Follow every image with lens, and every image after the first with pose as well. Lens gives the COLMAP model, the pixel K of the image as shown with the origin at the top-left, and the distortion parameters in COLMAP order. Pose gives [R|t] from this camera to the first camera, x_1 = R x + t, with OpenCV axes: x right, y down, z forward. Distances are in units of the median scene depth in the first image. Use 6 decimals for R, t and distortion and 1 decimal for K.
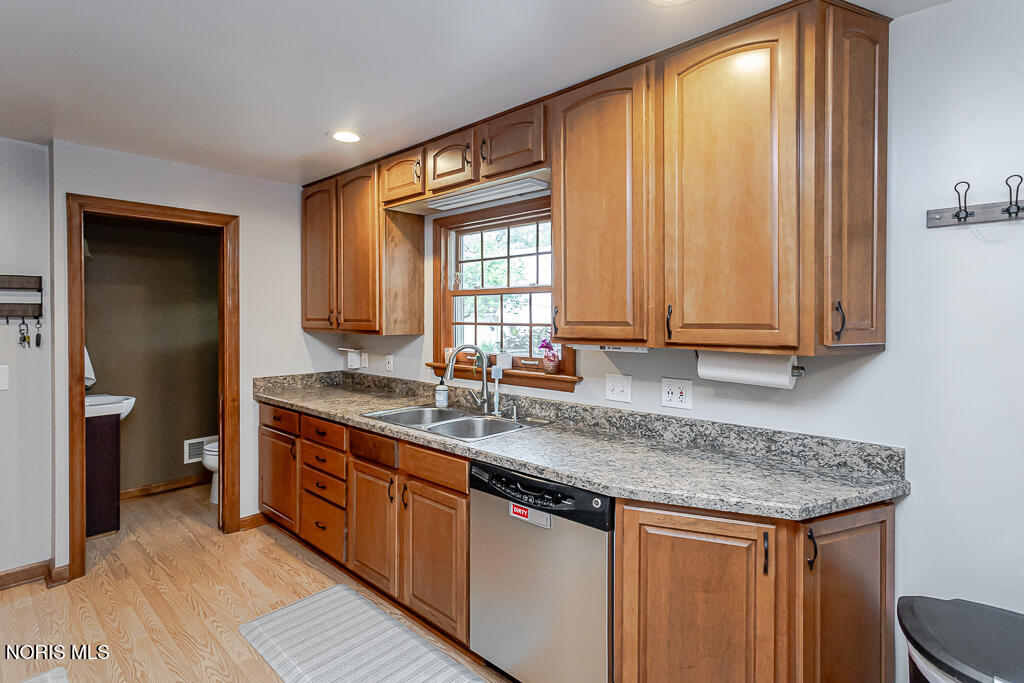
lens RADIAL K [[510.6, 0, 506.3], [0, 510.6, 319.5], [0, 0, 1]] dist [-0.000797, 0.001229]
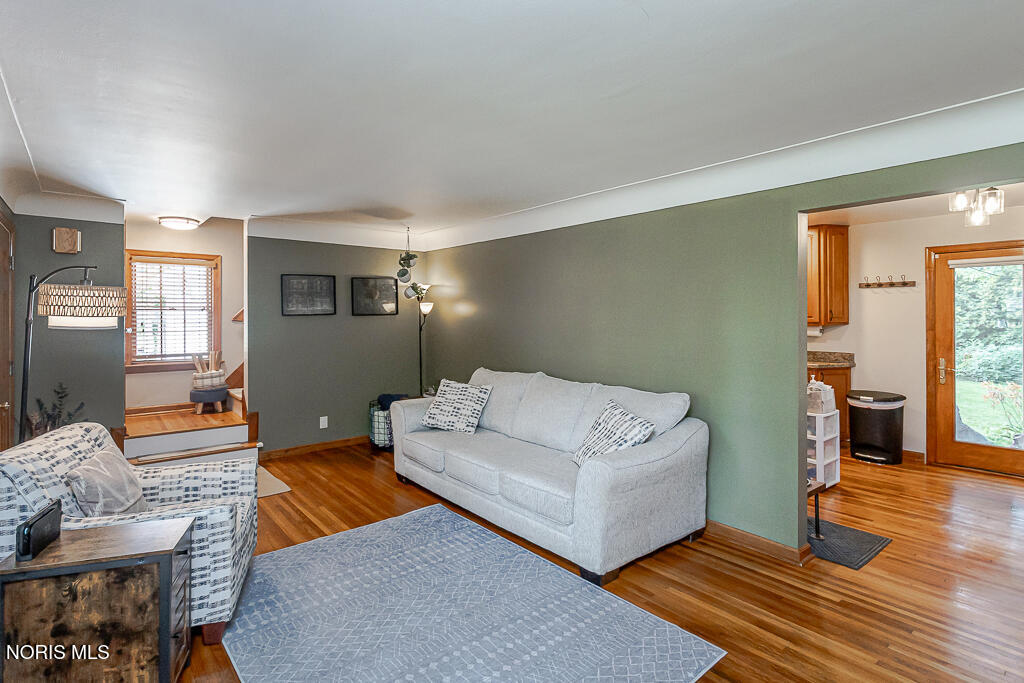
lens RADIAL K [[522.6, 0, 507.8], [0, 522.6, 306.4], [0, 0, 1]] dist [0.000727, 0.000230]
pose [[0.991079, -0.001371, -0.133266, -0.606441], [-0.001287, 0.999802, -0.019858, 0.009859], [0.133267, 0.019852, 0.990881, -1.611027]]
